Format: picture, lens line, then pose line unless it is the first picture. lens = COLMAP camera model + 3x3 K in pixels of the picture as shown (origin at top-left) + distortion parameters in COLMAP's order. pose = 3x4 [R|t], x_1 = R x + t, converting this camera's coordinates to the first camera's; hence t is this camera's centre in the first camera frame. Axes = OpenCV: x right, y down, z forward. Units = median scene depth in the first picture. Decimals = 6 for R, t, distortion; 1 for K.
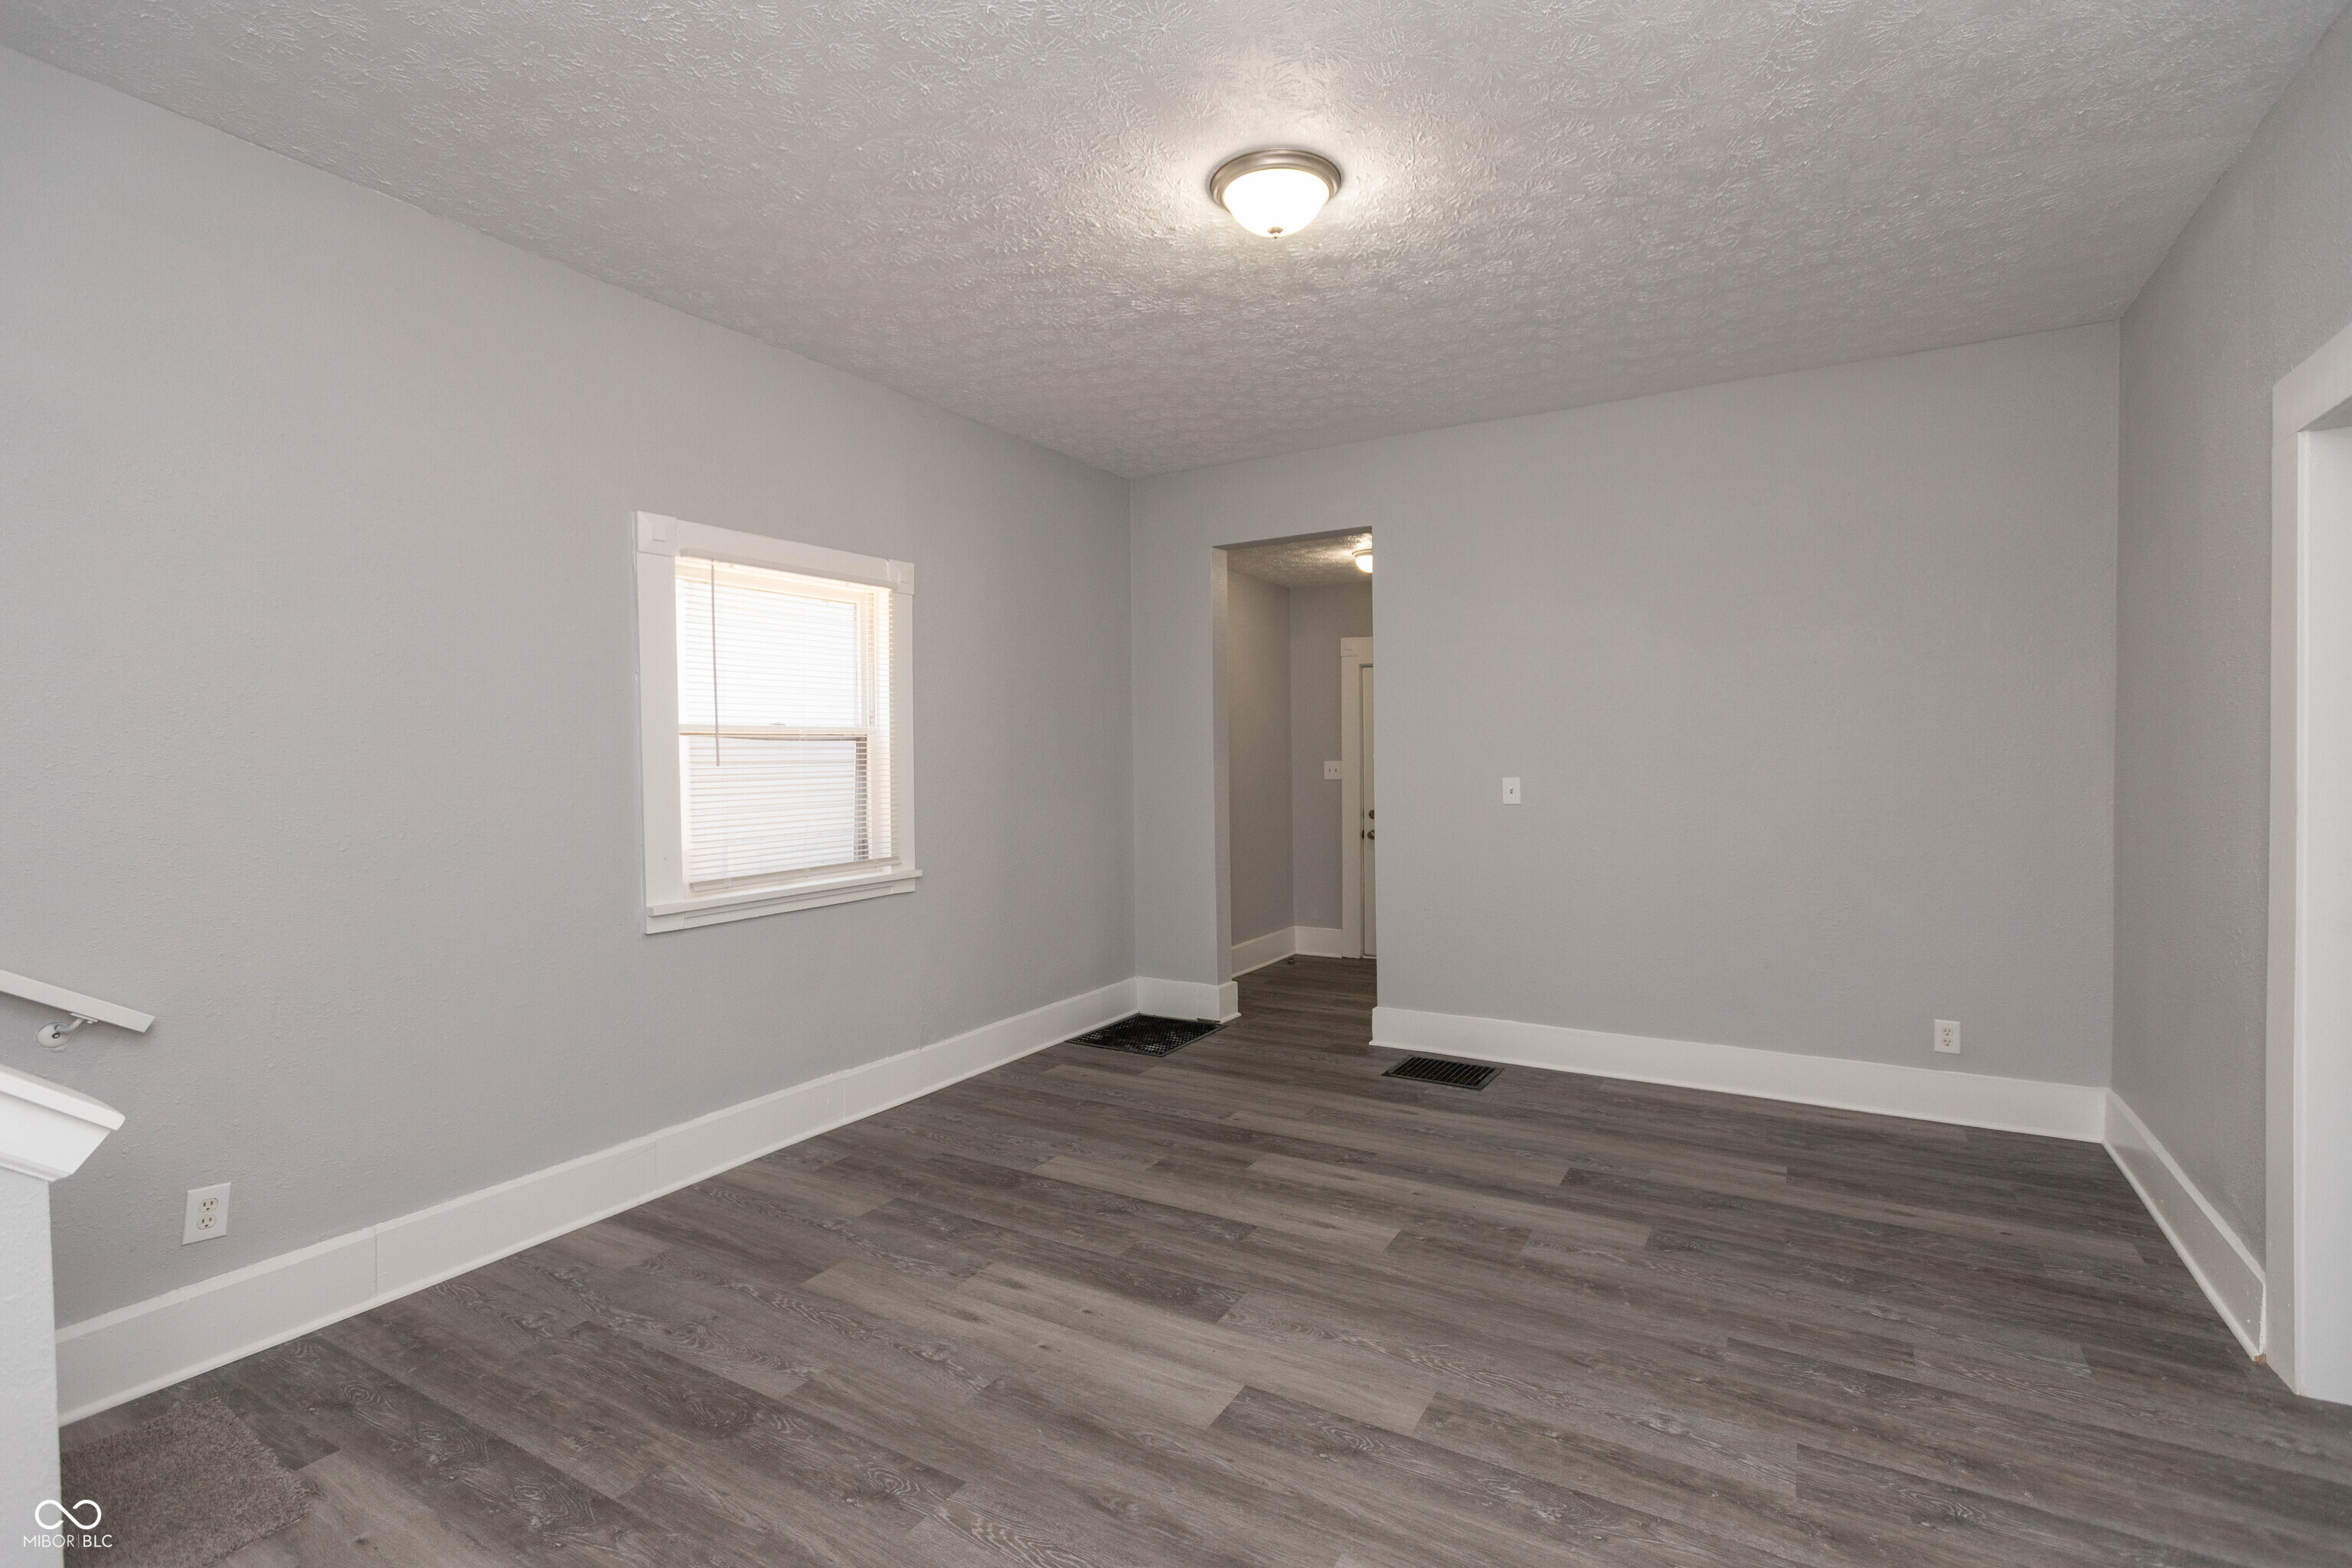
lens RADIAL K [[1080.3, 0, 1169.6], [0, 1080.3, 781.8], [0, 0, 1]] dist [0.001878, 0.000241]
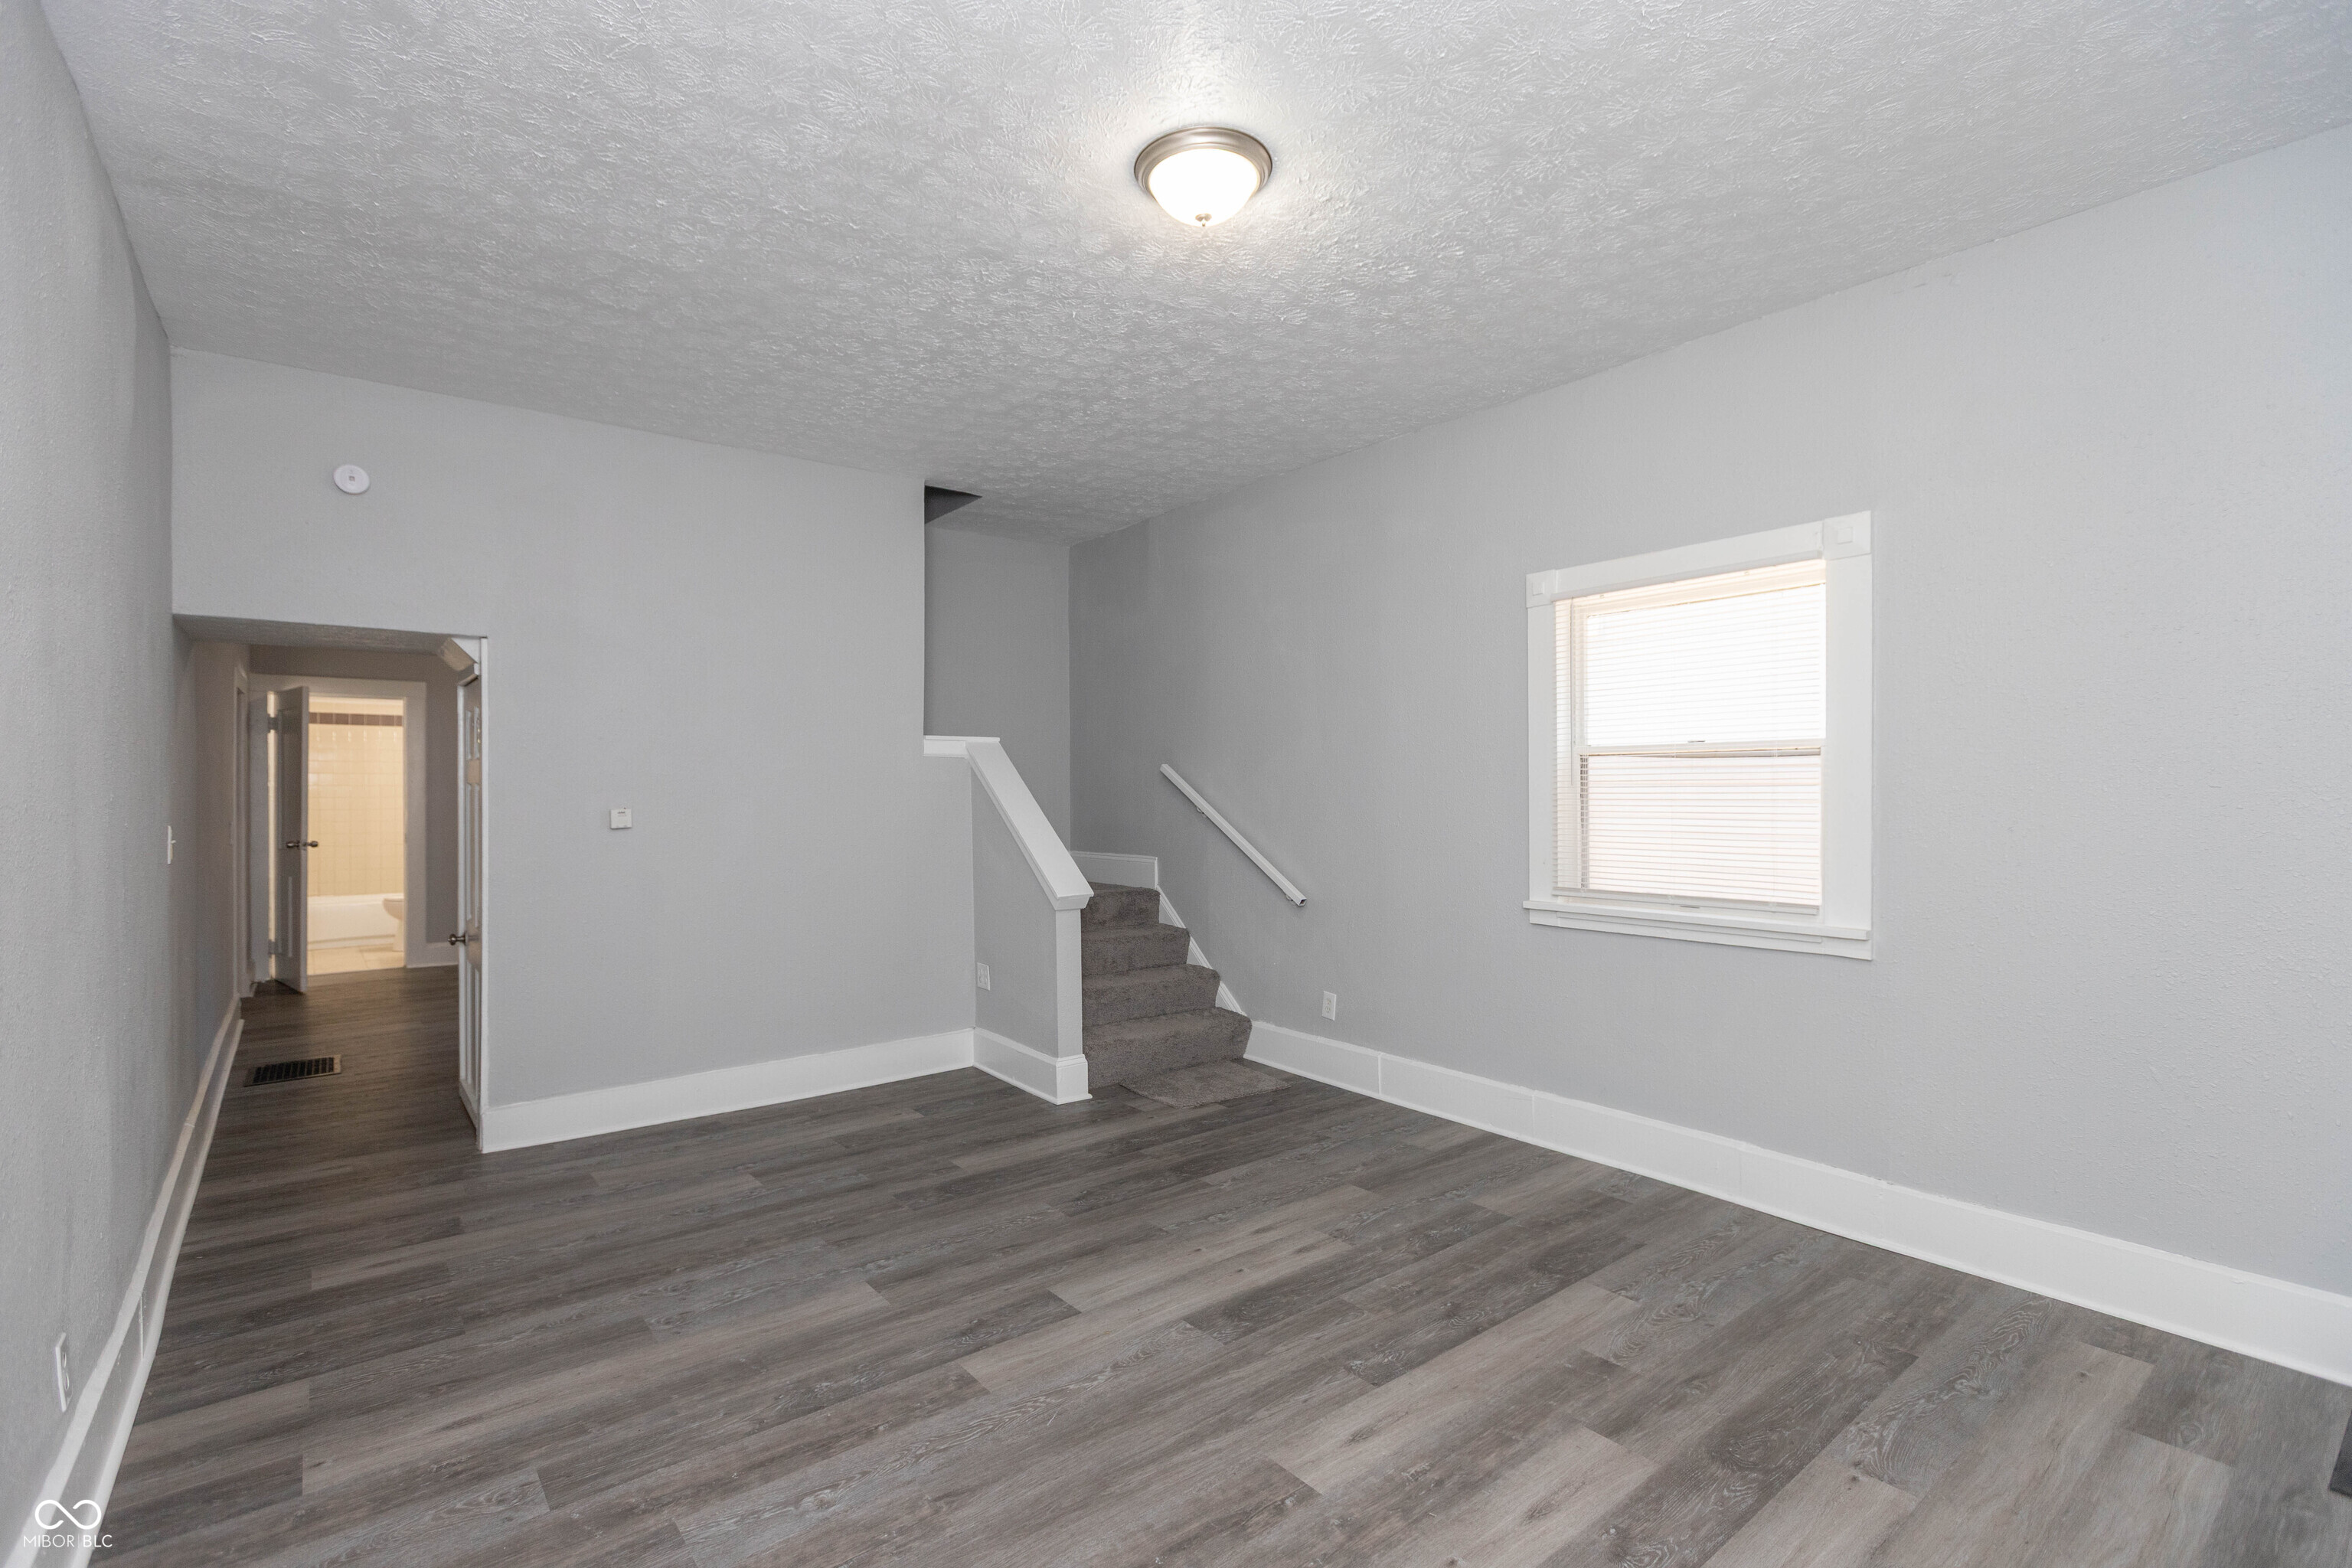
lens RADIAL K [[1080.3, 0, 1169.6], [0, 1080.3, 781.8], [0, 0, 1]] dist [0.001878, 0.000241]
pose [[-0.354615, 0.009331, -0.934966, 0.877469], [-0.015200, 0.999761, 0.015743, -0.035835], [0.934889, 0.019794, -0.354389, 1.151324]]
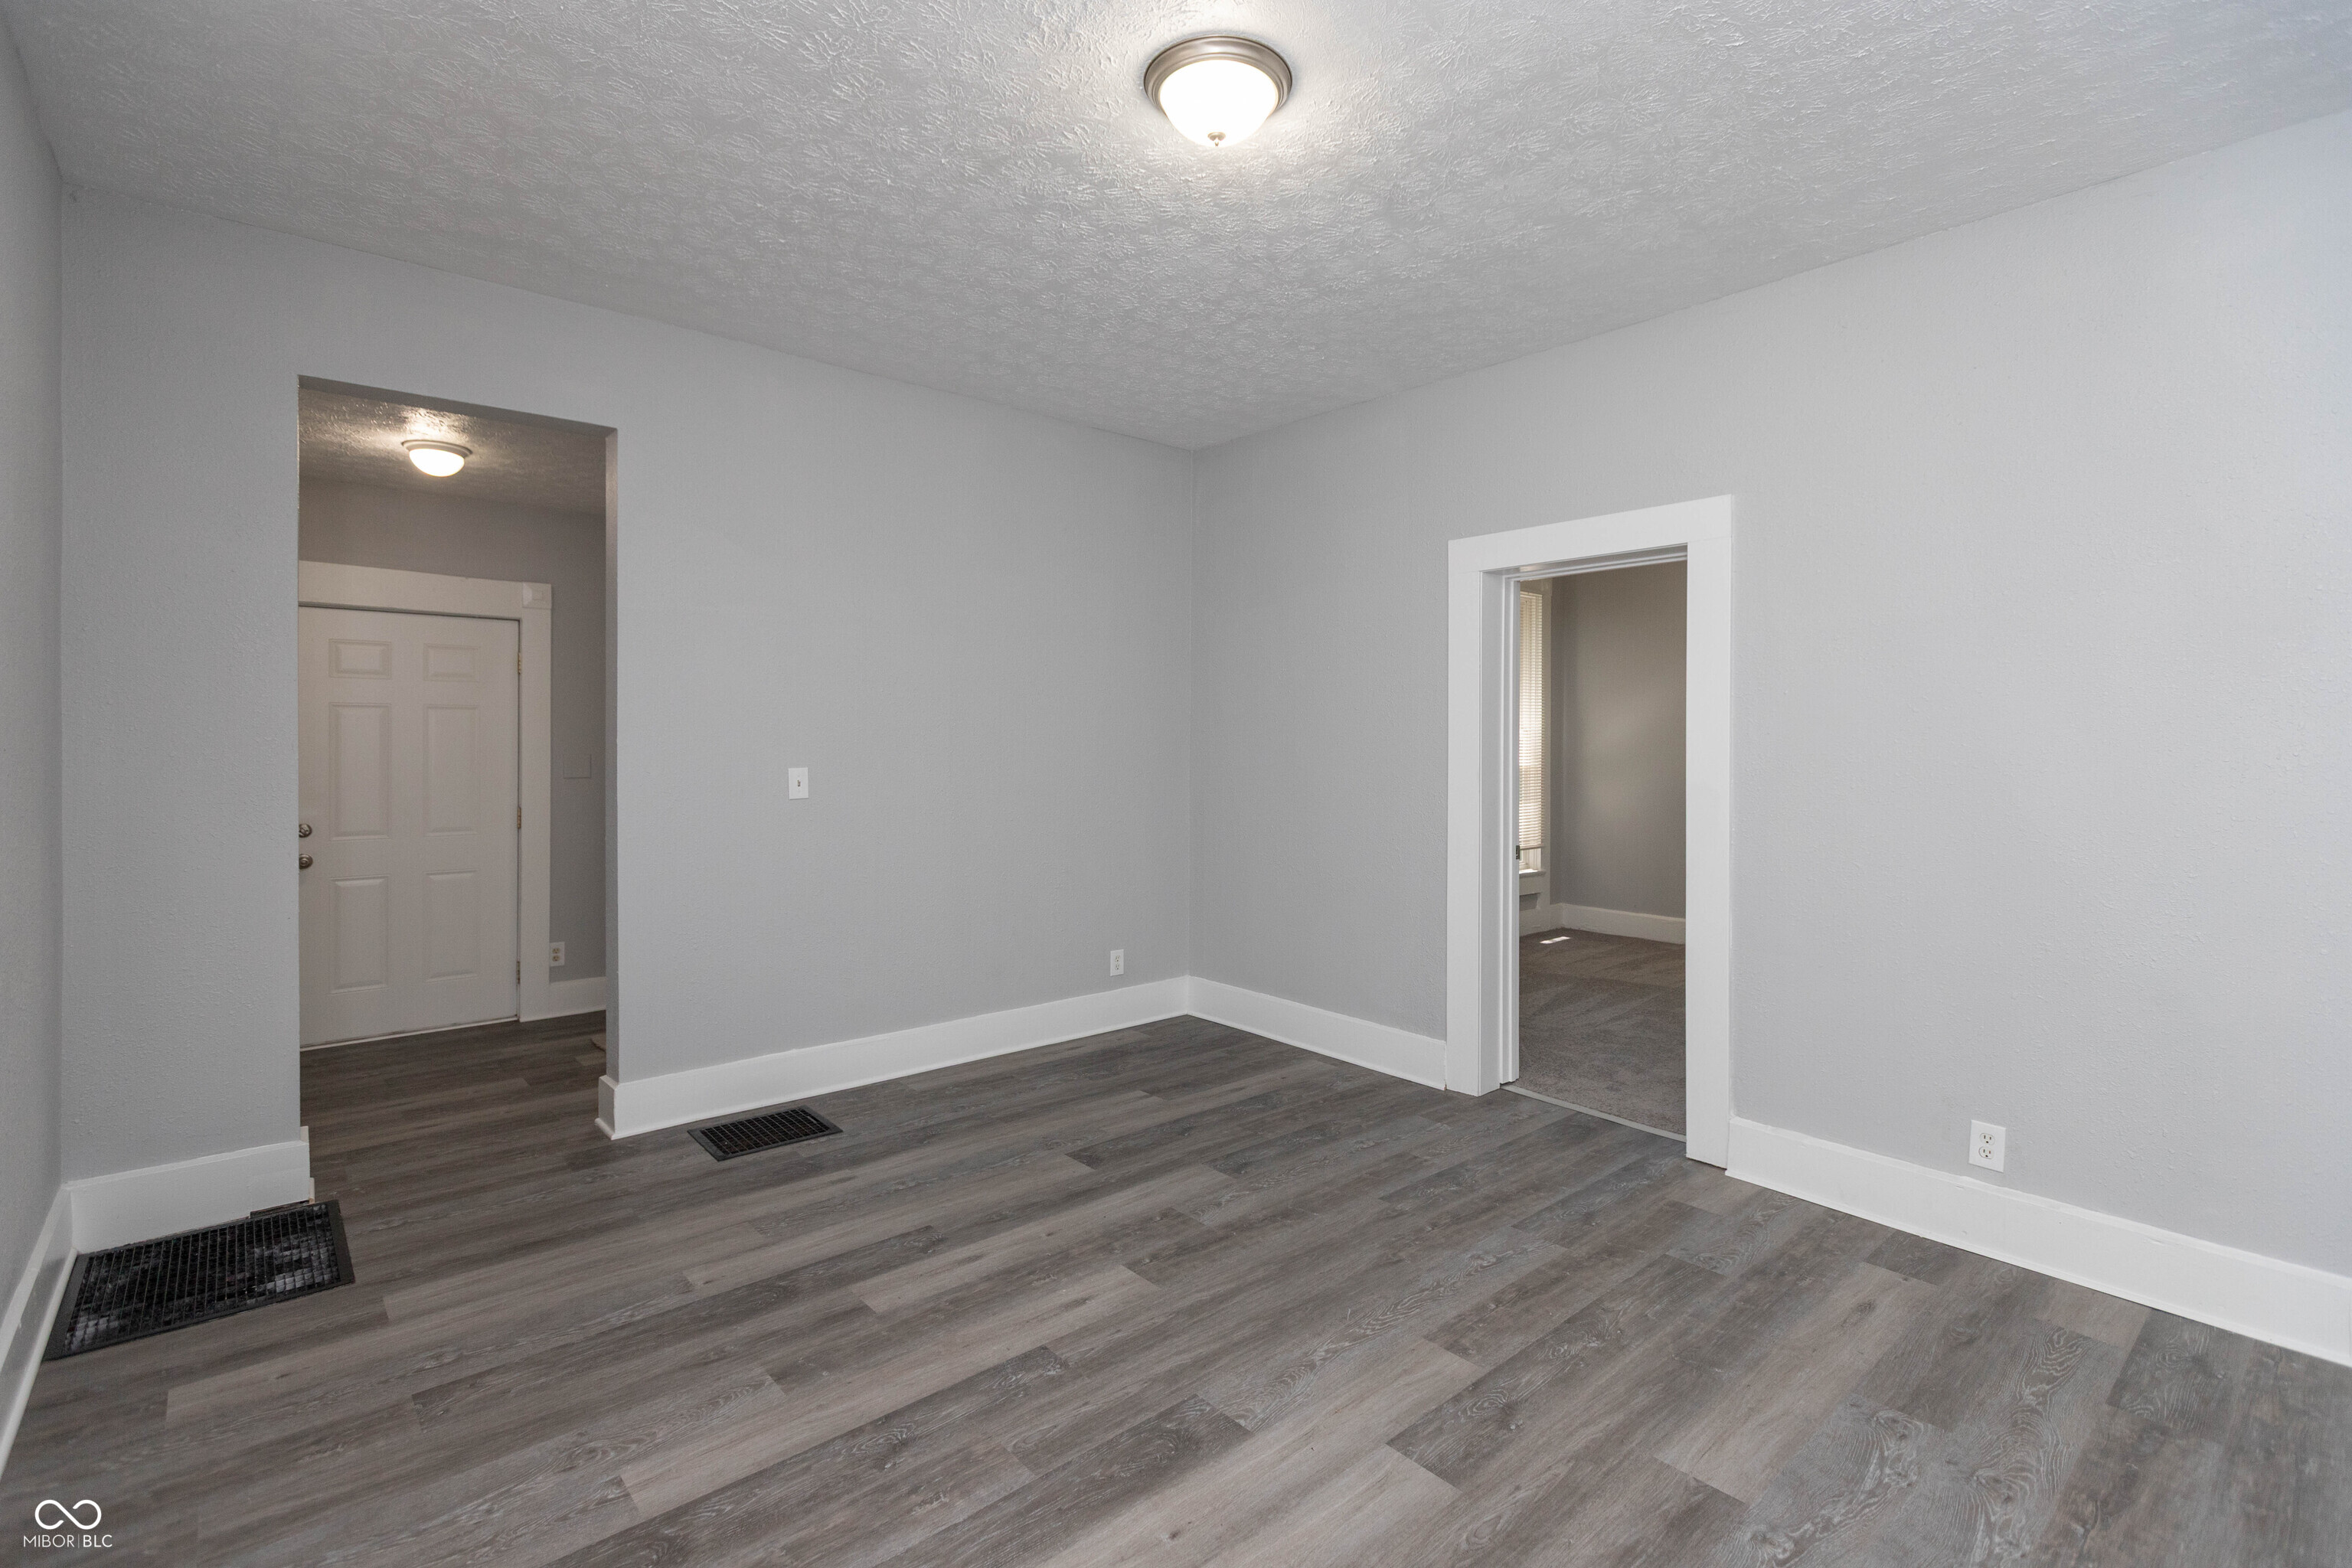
lens RADIAL K [[1085.5, 0, 1171.9], [0, 1085.5, 739.5], [0, 0, 1]] dist [0.001620, 0.000292]
pose [[0.314699, 0.011684, 0.949120, -0.654890], [0.017007, 0.999694, -0.017945, -0.012235], [-0.949039, 0.021789, 0.314404, 0.668285]]
